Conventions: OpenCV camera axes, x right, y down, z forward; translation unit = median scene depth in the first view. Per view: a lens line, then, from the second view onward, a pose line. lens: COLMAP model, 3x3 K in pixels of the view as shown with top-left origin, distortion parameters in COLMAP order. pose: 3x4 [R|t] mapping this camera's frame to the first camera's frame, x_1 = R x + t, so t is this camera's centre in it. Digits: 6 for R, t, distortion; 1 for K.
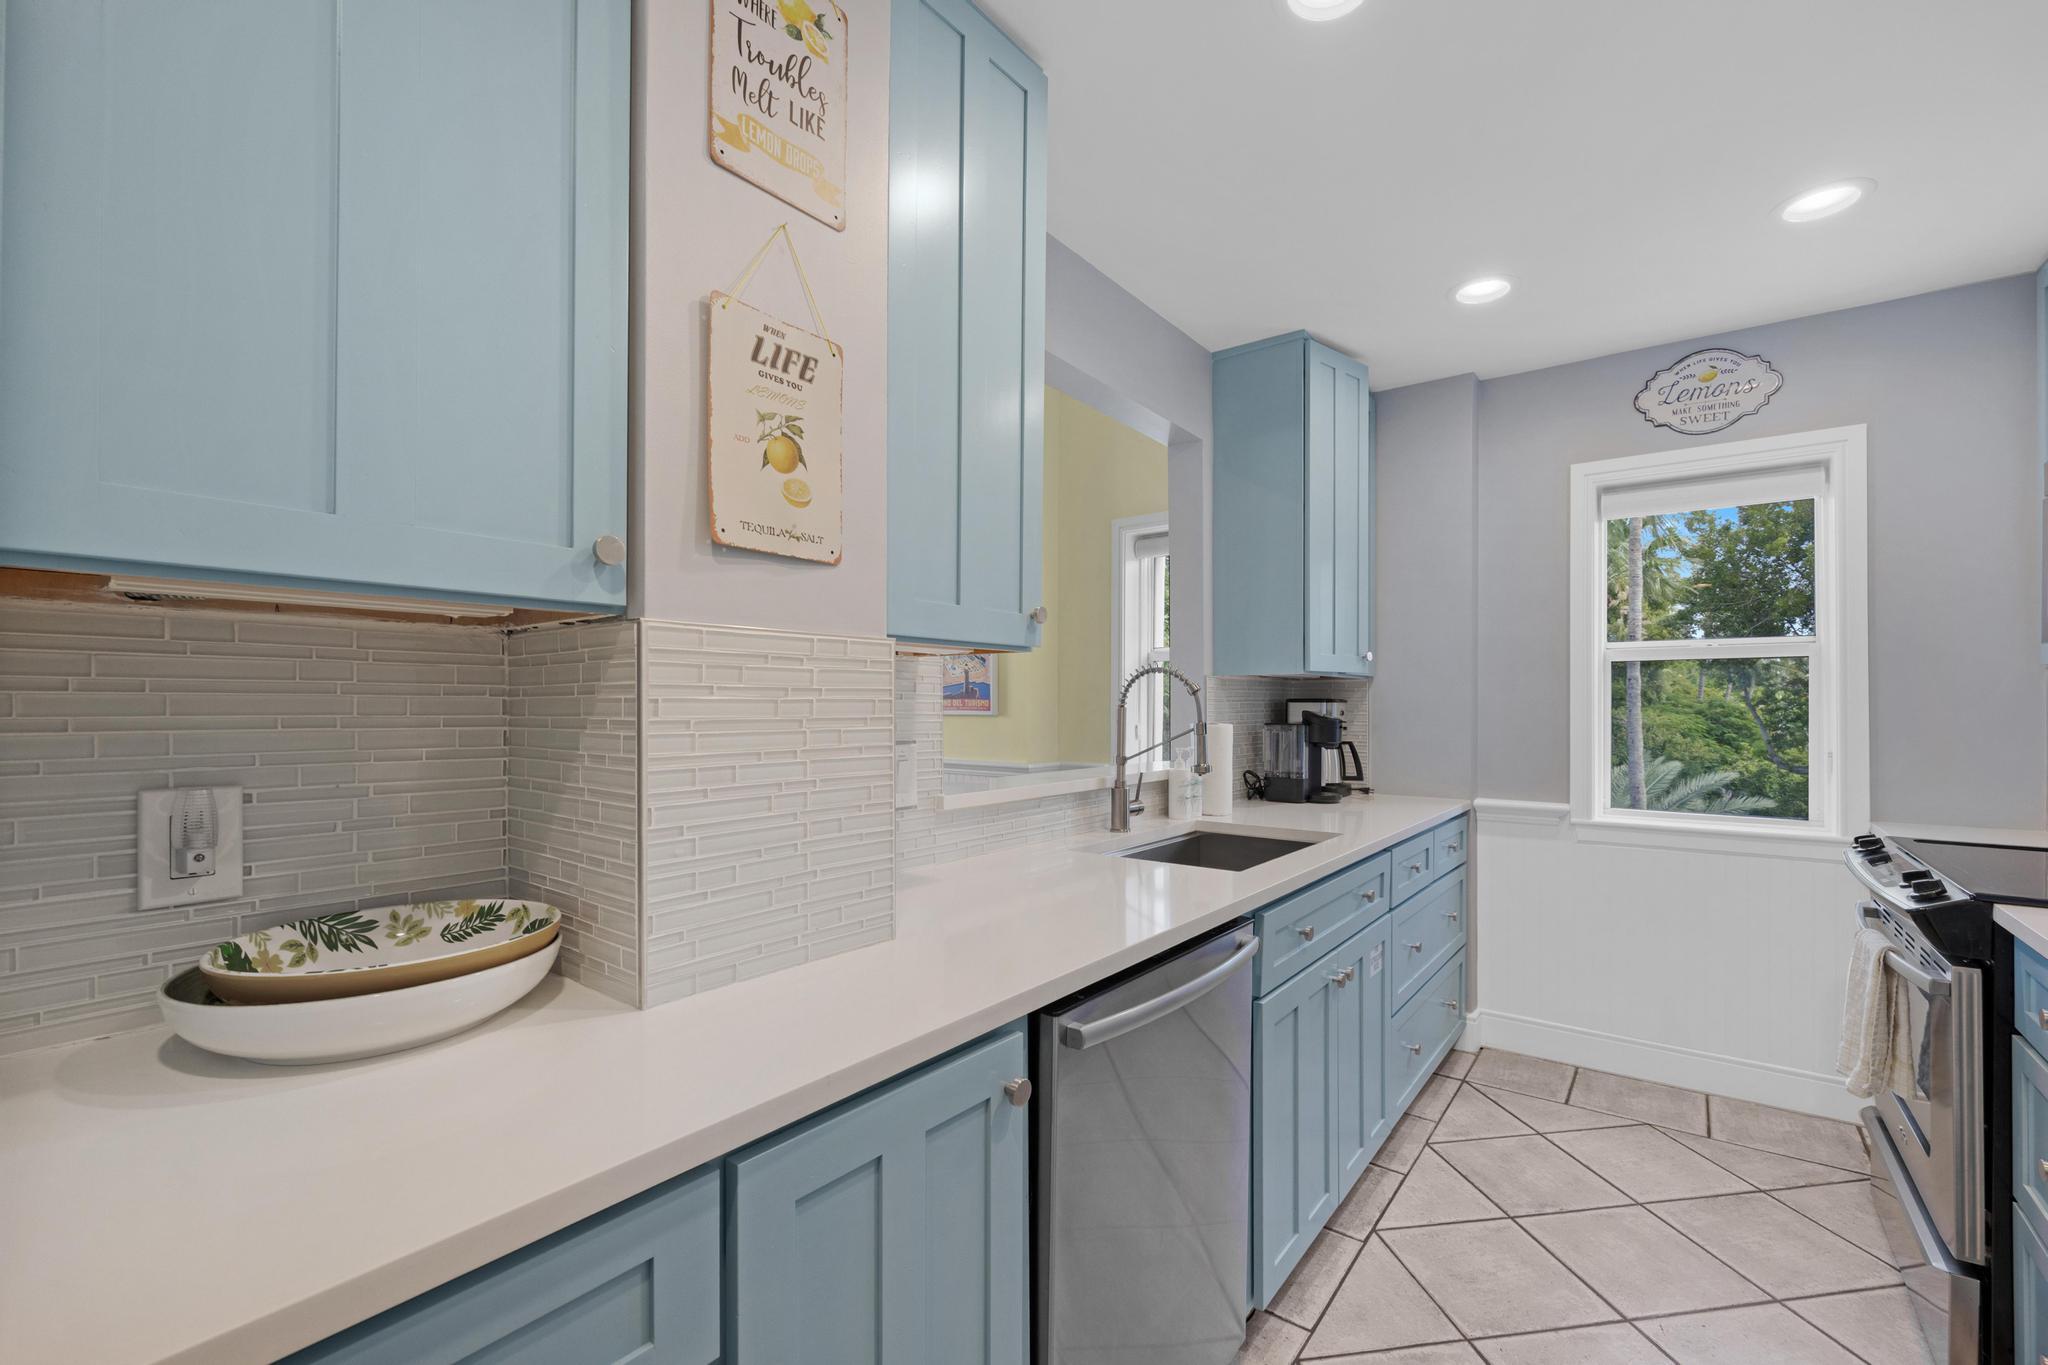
lens RADIAL K [[859.9, 0, 1035.3], [0, 859.9, 708.0], [0, 0, 1]] dist [0.001890, -0.000423]
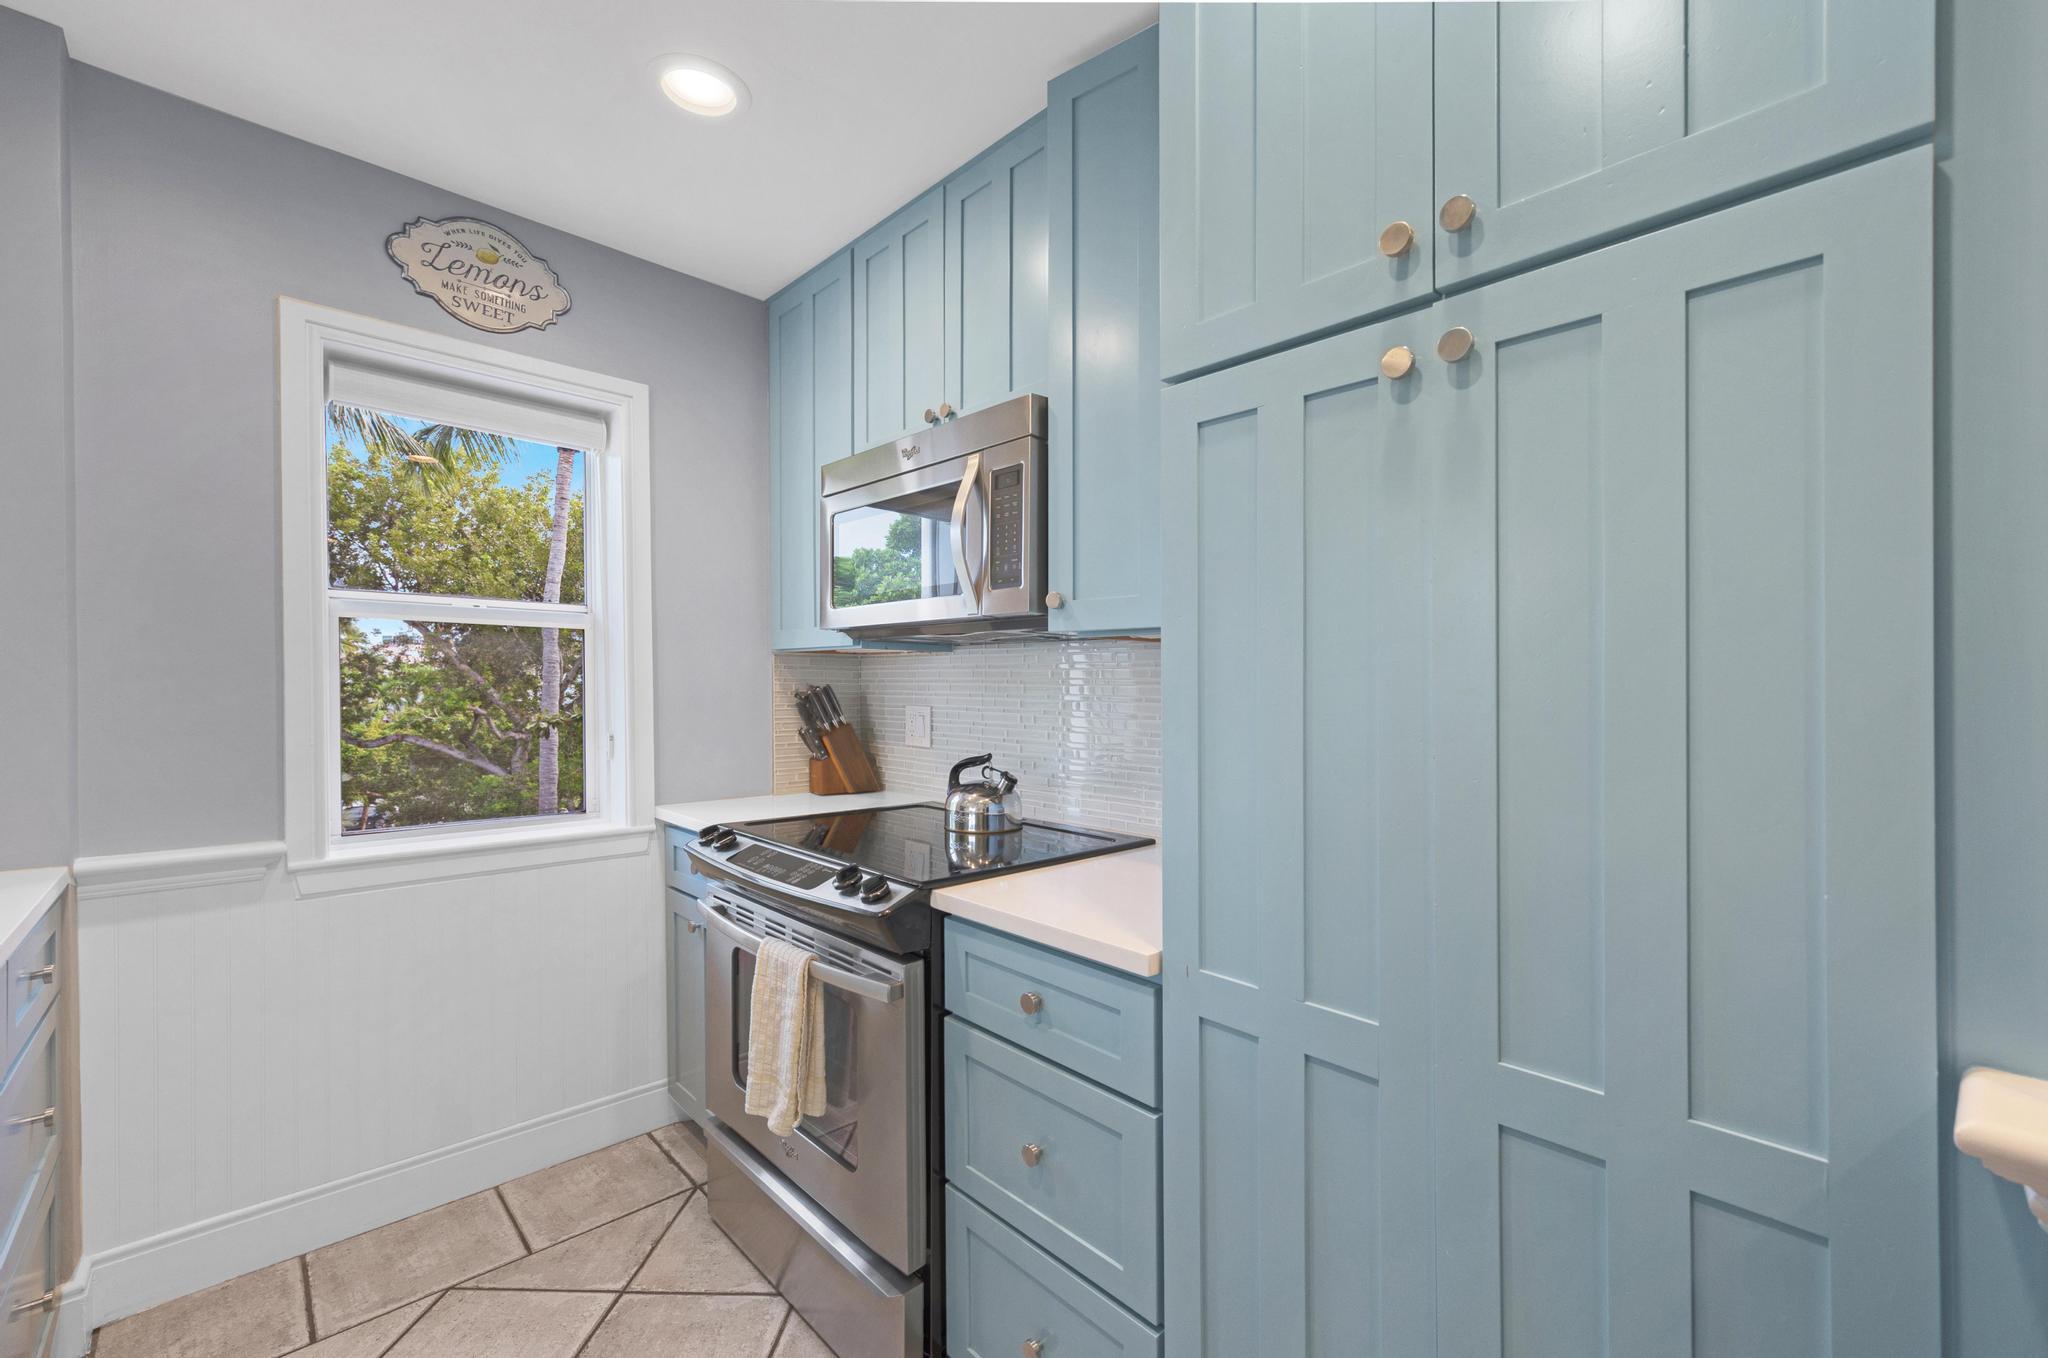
lens RADIAL K [[835.6, 0, 1076.5], [0, 835.6, 691.4], [0, 0, 1]] dist [-0.001193, -0.001371]
pose [[0.126424, -0.005908, 0.991959, 0.104463], [-0.004133, 0.999970, 0.006483, -0.002310], [-0.991968, -0.004919, 0.126396, 0.382440]]
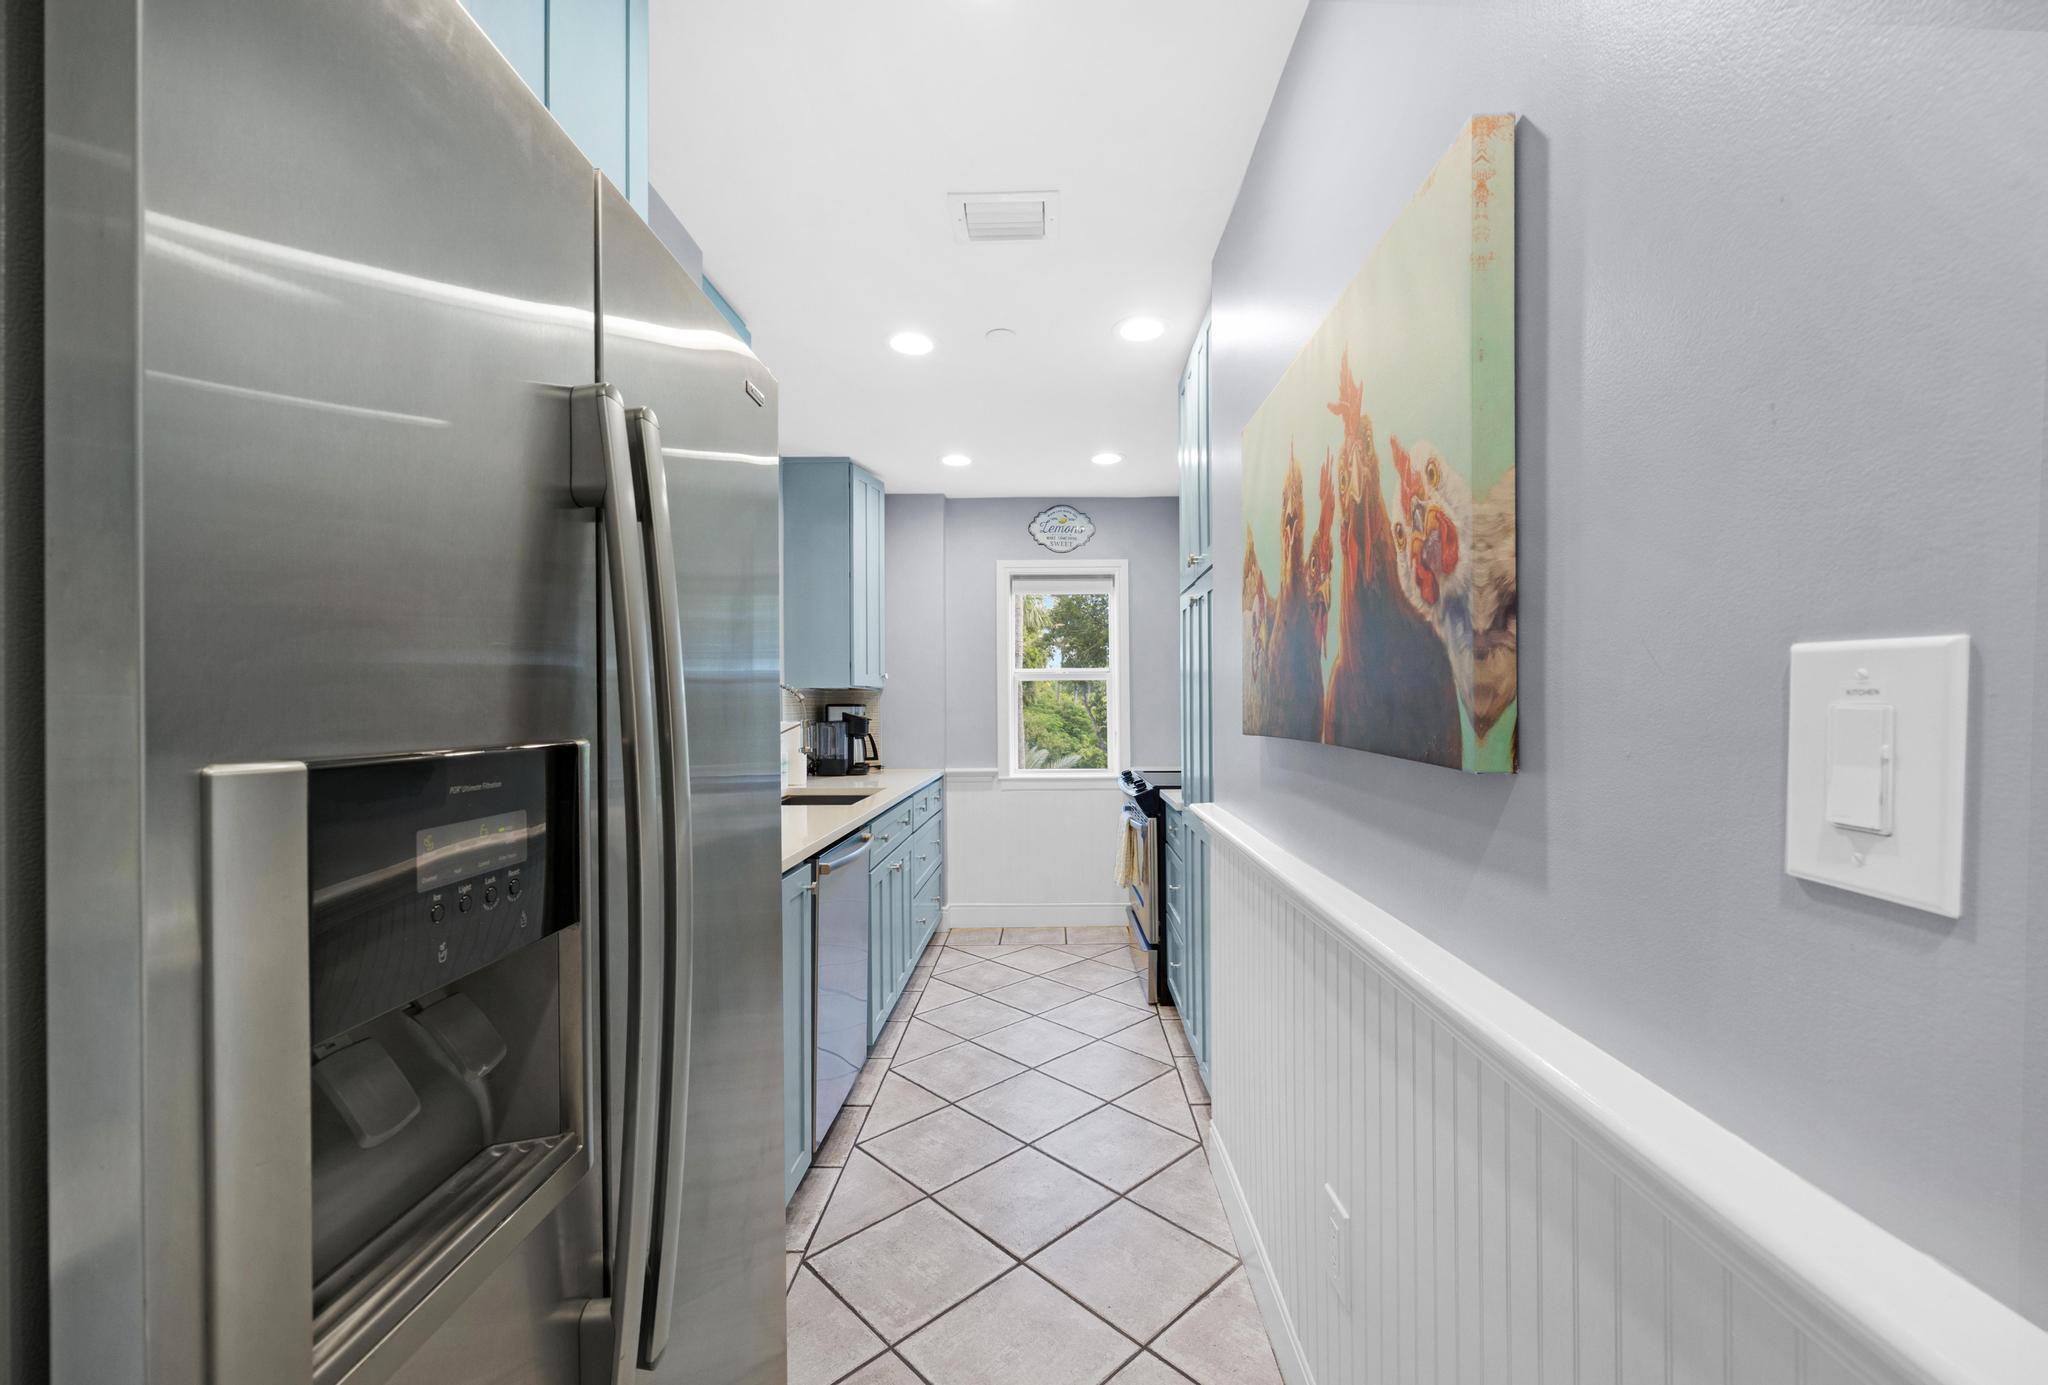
lens RADIAL K [[840.0, 0, 1041.5], [0, 840.0, 706.7], [0, 0, 1]] dist [-0.003548, 0.000151]
pose [[0.803508, -0.004149, 0.595279, -0.280522], [0.007568, 0.999966, -0.003246, 0.001161], [-0.595245, 0.007114, 0.803513, -0.355665]]
